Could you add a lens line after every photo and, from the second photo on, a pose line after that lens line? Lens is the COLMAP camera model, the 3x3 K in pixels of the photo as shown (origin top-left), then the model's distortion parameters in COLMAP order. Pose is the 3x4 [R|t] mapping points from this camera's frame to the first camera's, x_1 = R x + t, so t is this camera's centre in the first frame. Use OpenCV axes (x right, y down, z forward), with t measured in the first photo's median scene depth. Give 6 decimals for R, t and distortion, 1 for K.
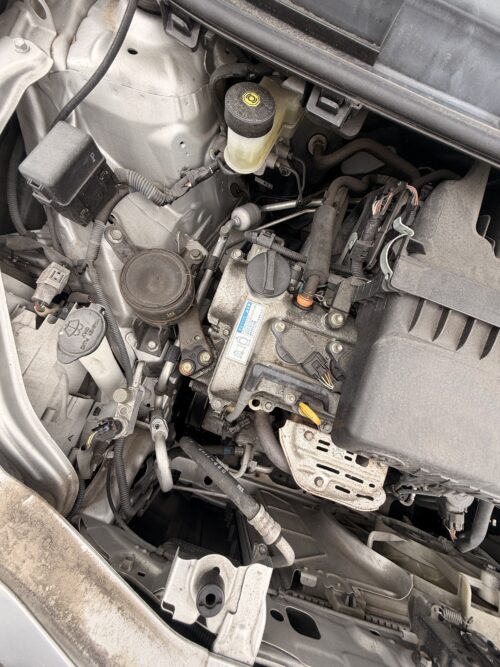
lens RADIAL K [[268.4, 0, 250.5], [0, 268.4, 334.5], [0, 0, 1]] dist [0.001247, -0.000146]
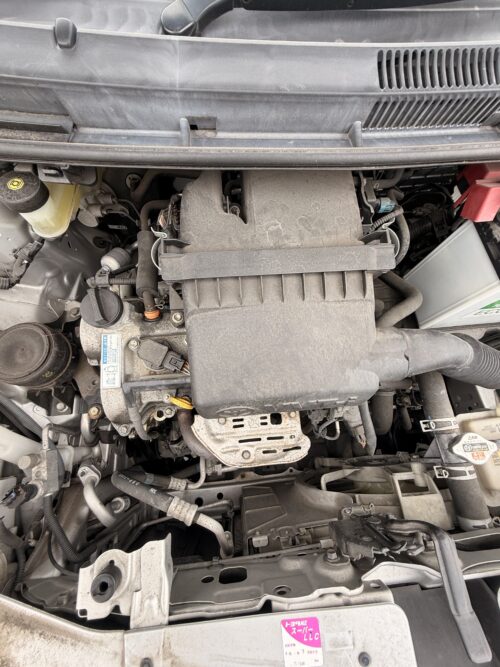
lens RADIAL K [[268.4, 0, 250.2], [0, 268.4, 333.6], [0, 0, 1]] dist [0.001247, -0.000146]
pose [[0.906897, -0.416637, 0.062861, 0.452380], [0.419494, 0.906789, -0.041931, 0.166035], [-0.039531, 0.064397, 0.997141, -0.147233]]
